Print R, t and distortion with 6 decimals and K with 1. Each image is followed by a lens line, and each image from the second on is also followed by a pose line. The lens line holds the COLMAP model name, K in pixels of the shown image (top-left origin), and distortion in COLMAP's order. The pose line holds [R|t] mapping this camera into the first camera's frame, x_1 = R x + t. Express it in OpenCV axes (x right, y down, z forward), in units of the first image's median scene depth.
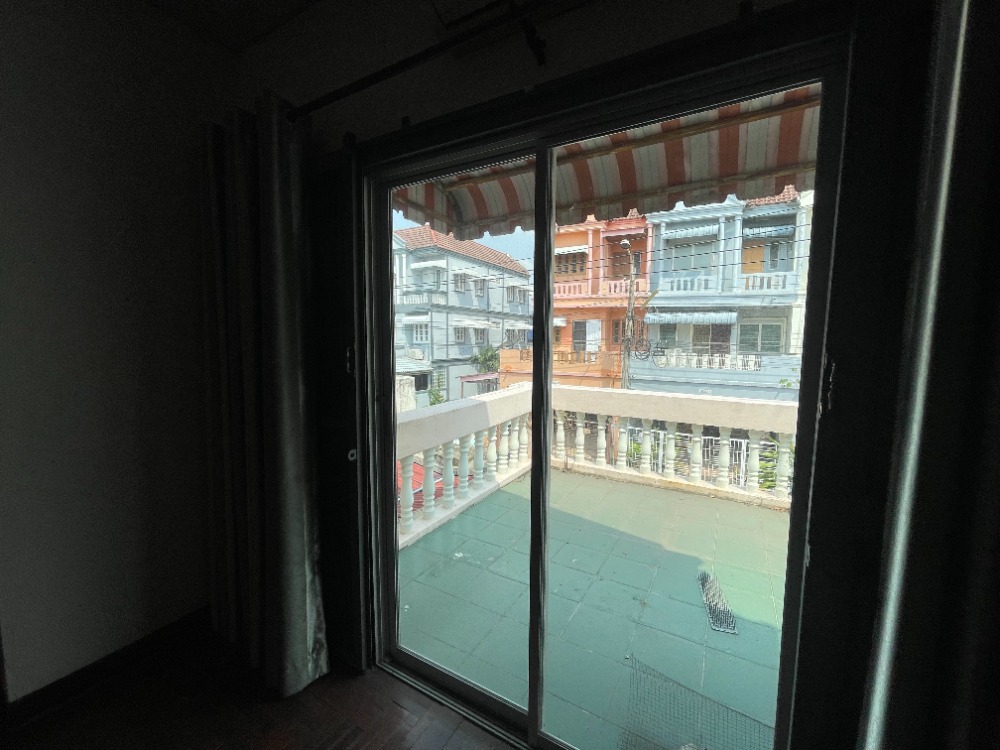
lens RADIAL K [[403.2, 0, 499.6], [0, 403.2, 377.7], [0, 0, 1]] dist [-0.000522, -0.000395]
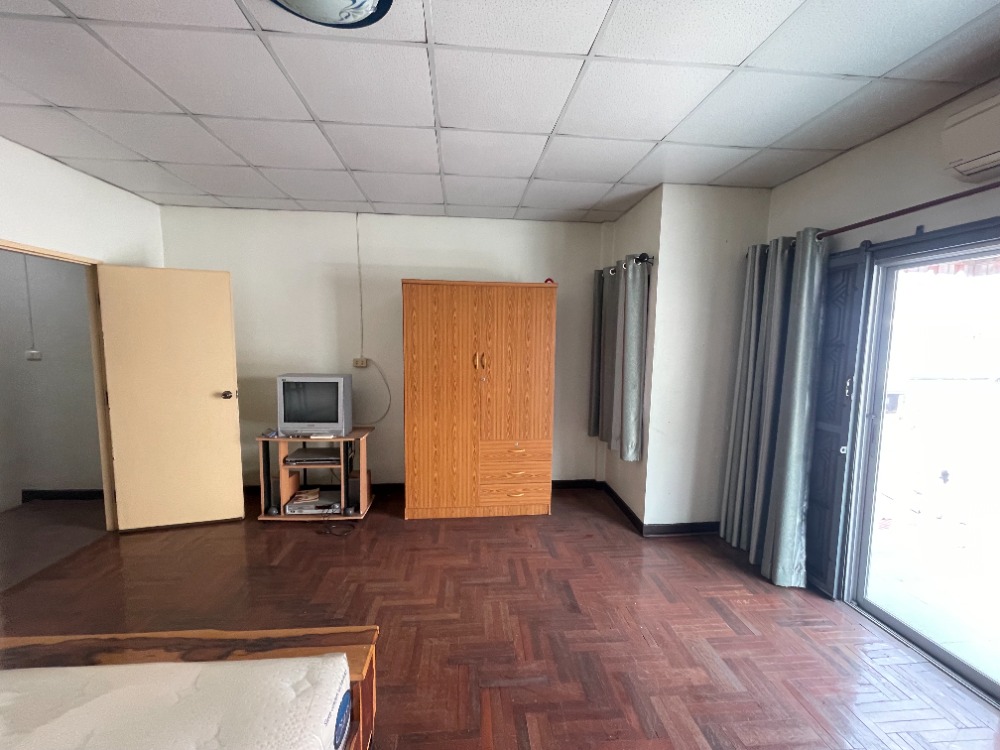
lens RADIAL K [[403.2, 0, 499.6], [0, 403.2, 377.7], [0, 0, 1]] dist [-0.000522, -0.000395]
pose [[0.572791, 0.074374, -0.816321, 0.107606], [-0.078892, 0.996254, 0.035411, -0.028974], [0.815896, 0.044119, 0.576512, -0.912884]]
